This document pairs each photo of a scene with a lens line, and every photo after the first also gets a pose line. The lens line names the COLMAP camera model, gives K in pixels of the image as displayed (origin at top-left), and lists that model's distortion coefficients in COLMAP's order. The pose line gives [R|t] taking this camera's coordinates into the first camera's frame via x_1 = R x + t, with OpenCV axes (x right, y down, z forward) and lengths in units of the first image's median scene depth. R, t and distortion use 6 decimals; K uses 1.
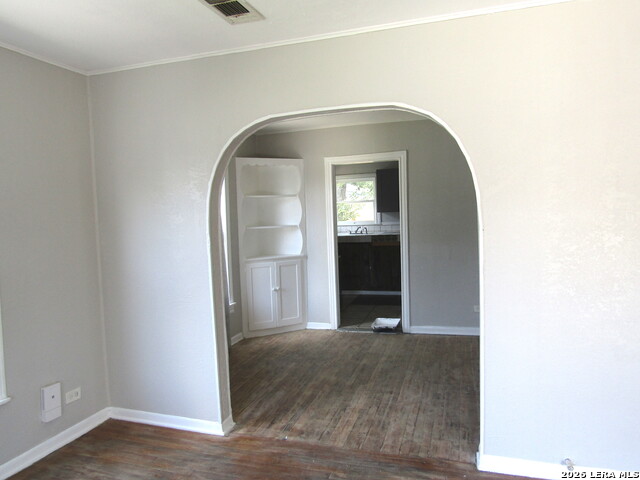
lens RADIAL K [[456.4, 0, 321.0], [0, 456.4, 244.0], [0, 0, 1]] dist [-0.013220, 0.011894]
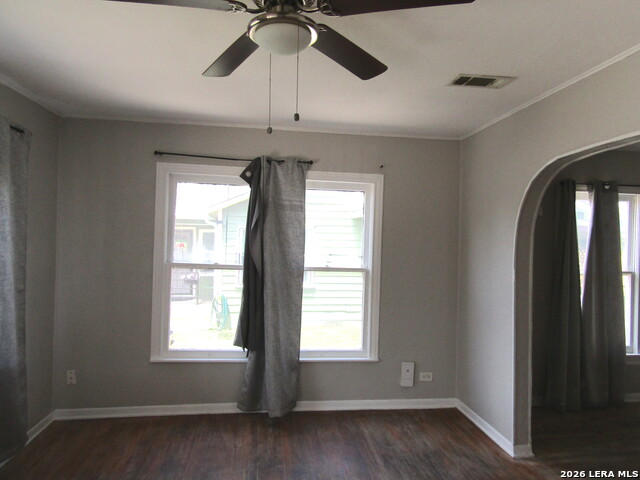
lens RADIAL K [[456.4, 0, 318.3], [0, 456.4, 240.4], [0, 0, 1]] dist [-0.013220, 0.011894]
pose [[0.427175, 0.036454, -0.903434, 0.488201], [-0.099392, 0.995025, -0.006846, -0.028446], [0.898690, 0.092718, 0.428673, 0.081288]]
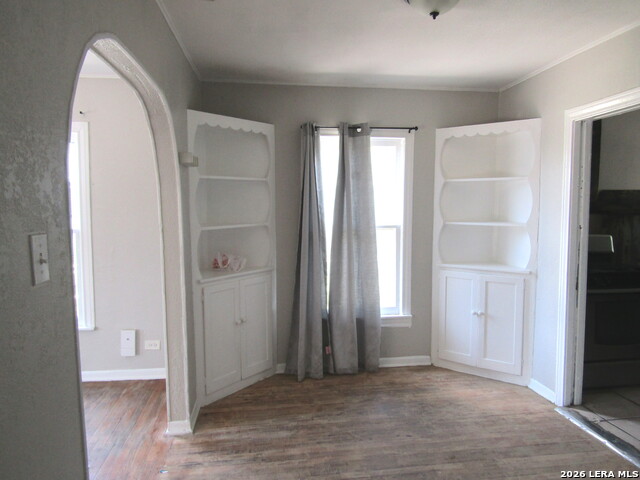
lens RADIAL K [[456.4, 0, 319.4], [0, 456.4, 240.3], [0, 0, 1]] dist [-0.013220, 0.011894]
pose [[0.423603, 0.105518, -0.899682, 0.682107], [-0.074825, 0.993874, 0.081335, -0.081919], [0.902753, 0.032865, 0.428903, 0.793923]]
